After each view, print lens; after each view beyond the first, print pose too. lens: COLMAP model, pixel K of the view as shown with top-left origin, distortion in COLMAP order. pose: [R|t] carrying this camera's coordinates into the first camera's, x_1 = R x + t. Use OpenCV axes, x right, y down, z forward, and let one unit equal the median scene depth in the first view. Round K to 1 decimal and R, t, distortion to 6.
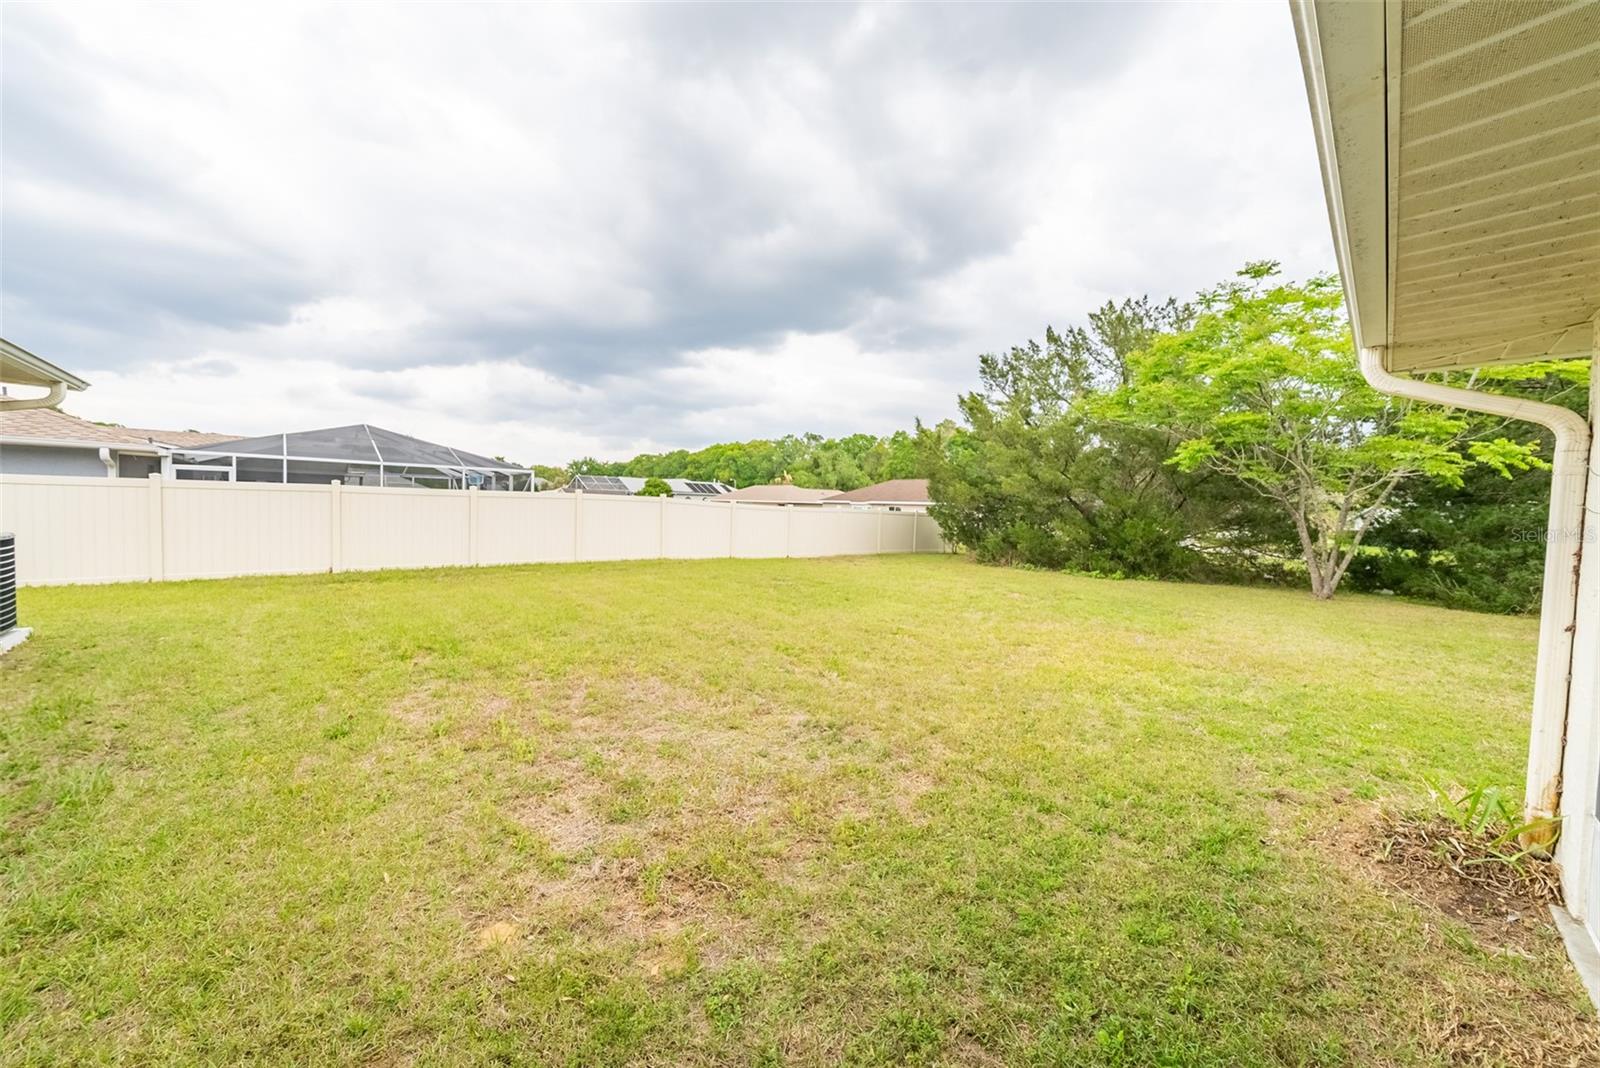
lens RADIAL K [[558.7, 0, 799.2], [0, 558.7, 531.5], [0, 0, 1]] dist [-0.023039, 0.001652]
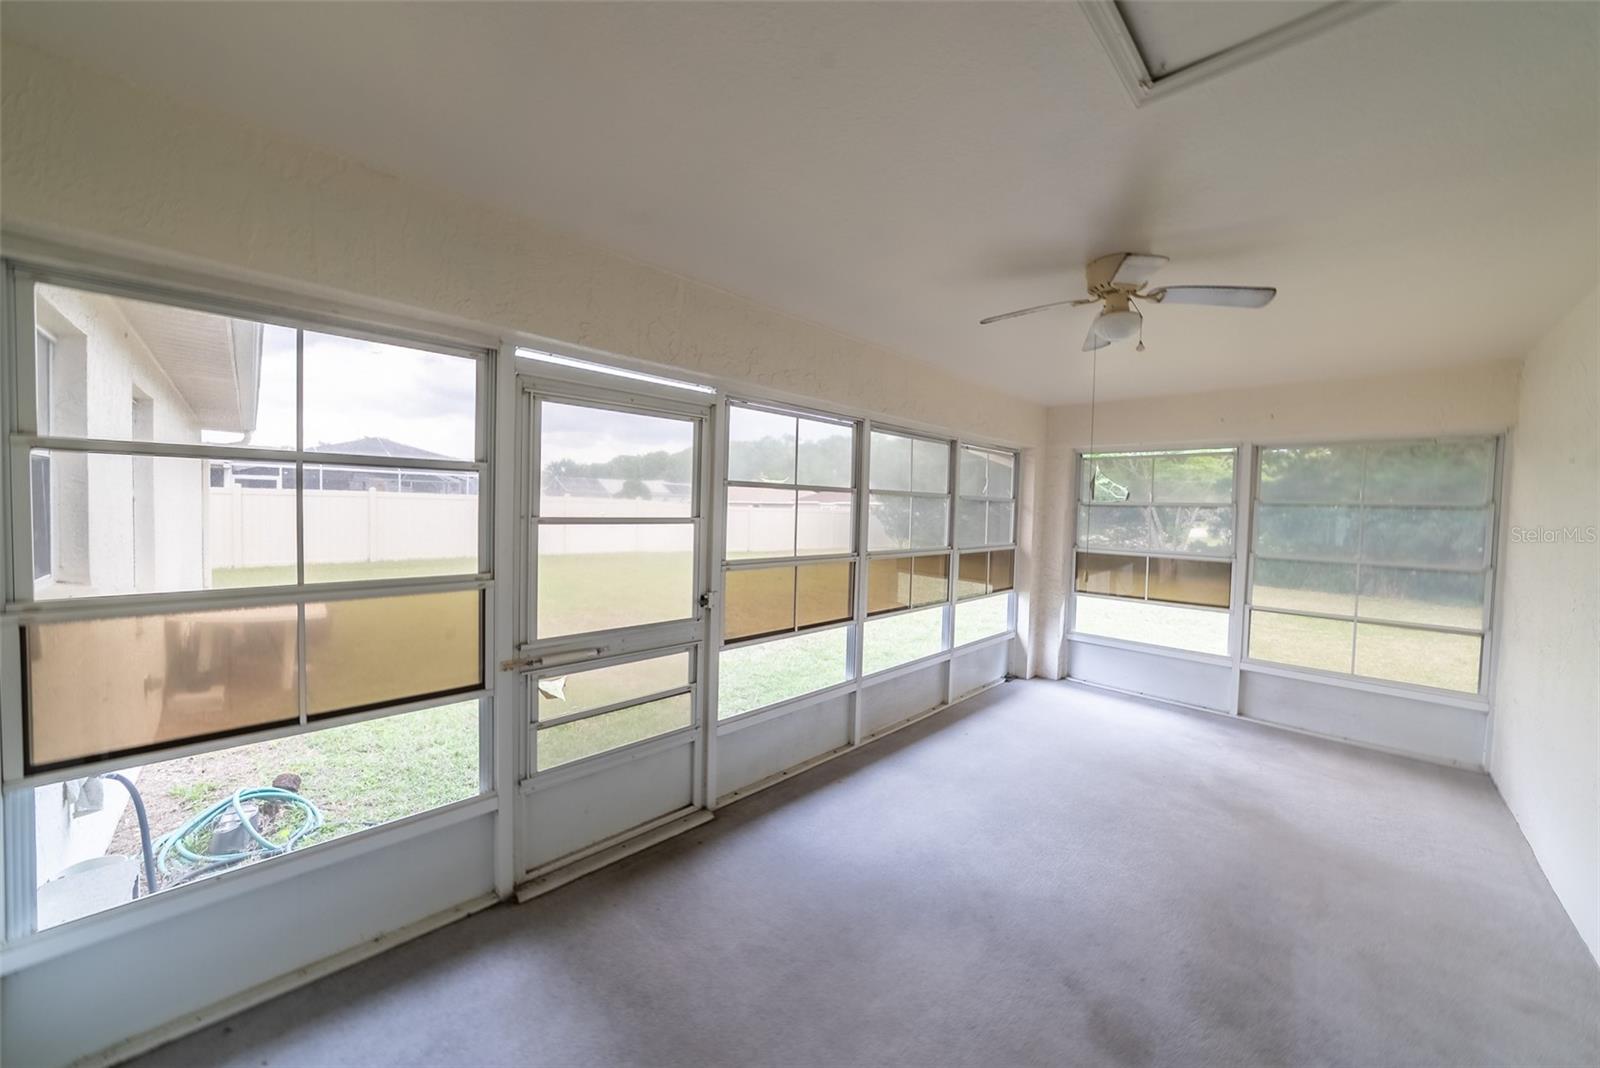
lens RADIAL K [[558.7, 0, 793.9], [0, 558.7, 527.2], [0, 0, 1]] dist [-0.023039, 0.001652]
pose [[0.999603, -0.003902, 0.027916, 0.068467], [0.004127, 0.999959, -0.008032, 0.008878], [-0.027884, 0.008144, 0.999578, -0.246579]]
